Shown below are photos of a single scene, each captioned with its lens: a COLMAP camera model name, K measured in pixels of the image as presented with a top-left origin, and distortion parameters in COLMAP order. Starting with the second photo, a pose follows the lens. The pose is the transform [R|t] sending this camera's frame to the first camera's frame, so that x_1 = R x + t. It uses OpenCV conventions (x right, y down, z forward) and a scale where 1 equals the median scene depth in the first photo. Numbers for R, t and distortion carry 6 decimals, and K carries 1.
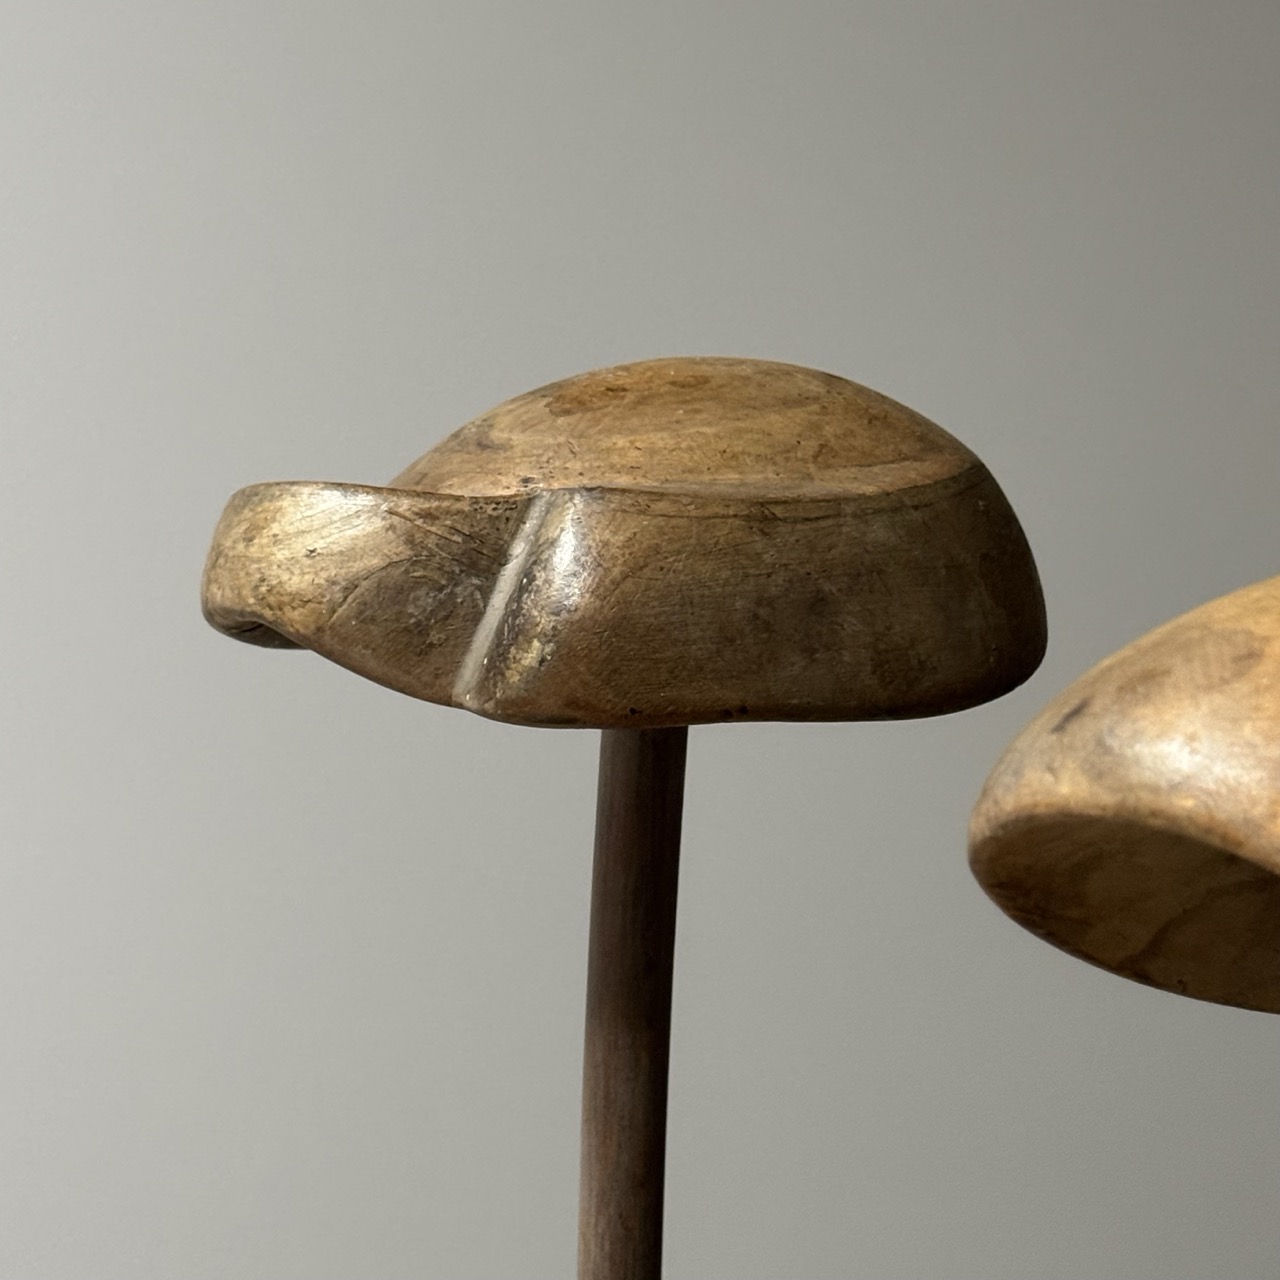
lens RADIAL K [[3805.3, 0, 639.5], [0, 3805.3, 641.8], [0, 0, 1]] dist [0.201470, 0.000000]
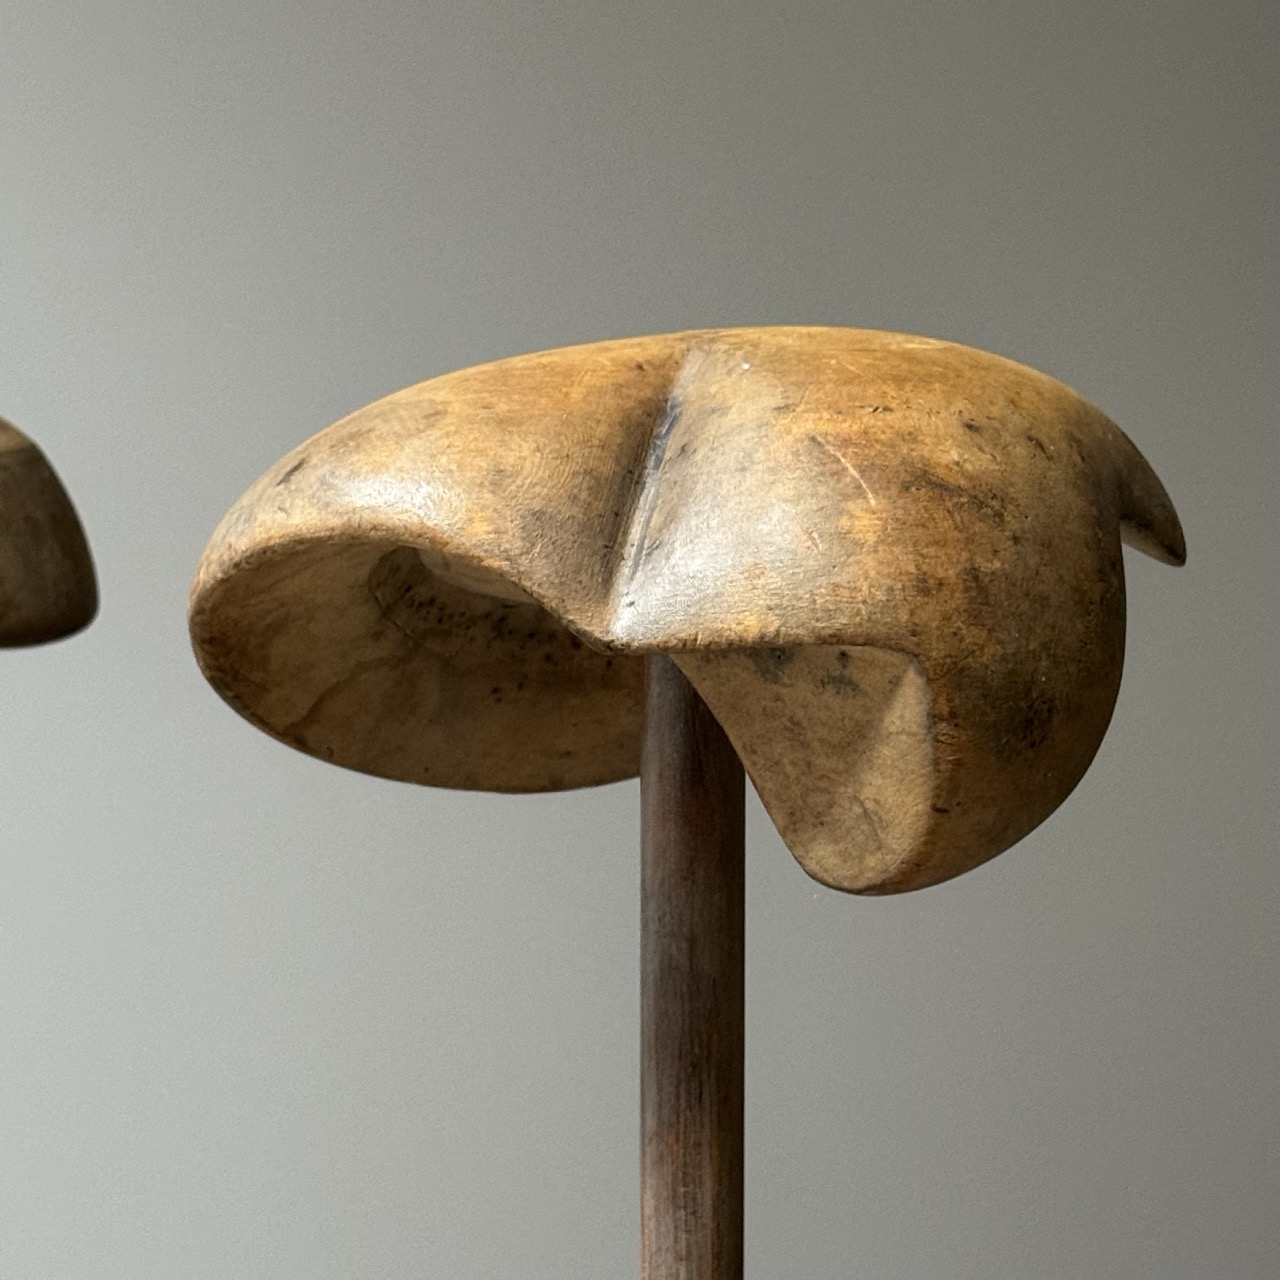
lens RADIAL K [[3805.3, 0, 643.1], [0, 3805.3, 641.0], [0, 0, 1]] dist [0.201470, 0.000000]
pose [[0.940479, -0.006775, 0.339784, -0.118949], [0.039392, 0.995236, -0.089188, 0.110663], [-0.337561, 0.097264, 0.936265, -0.123456]]
